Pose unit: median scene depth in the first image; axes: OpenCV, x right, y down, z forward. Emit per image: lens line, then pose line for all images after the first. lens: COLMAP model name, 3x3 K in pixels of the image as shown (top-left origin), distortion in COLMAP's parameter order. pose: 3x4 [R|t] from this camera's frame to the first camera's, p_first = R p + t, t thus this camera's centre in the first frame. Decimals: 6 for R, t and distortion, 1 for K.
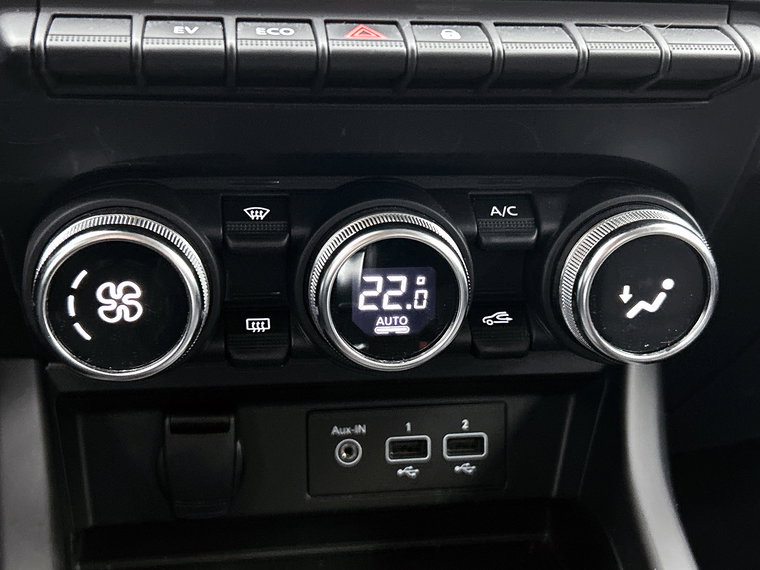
lens RADIAL K [[966.0, 0, 380.0], [0, 966.0, 285.0], [0, 0, 1]] dist [0.006749, -0.000484]
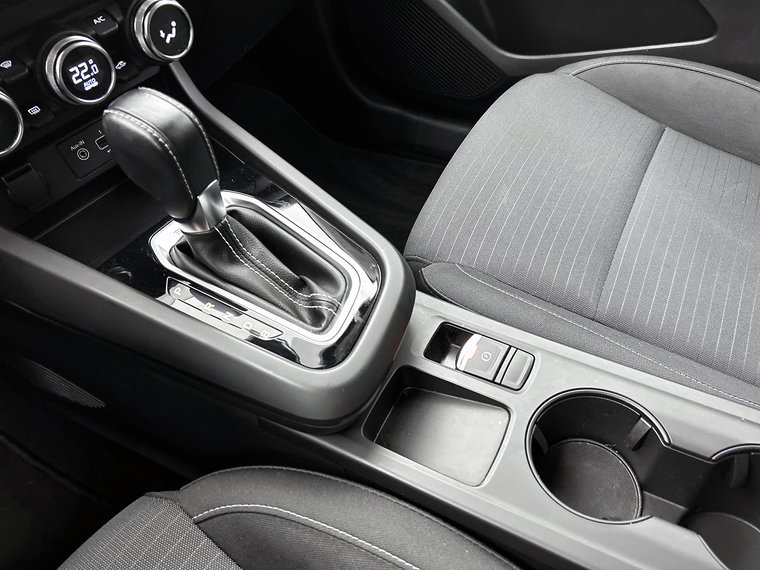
lens RADIAL K [[577.1, 0, 380.0], [0, 577.1, 285.0], [0, 0, 1]] dist [0.006316, 0.002855]
pose [[0.704224, -0.582704, 0.405616, -0.368859], [0.344152, 0.779869, 0.522842, -0.078254], [-0.620990, -0.228605, 0.749741, -0.711535]]
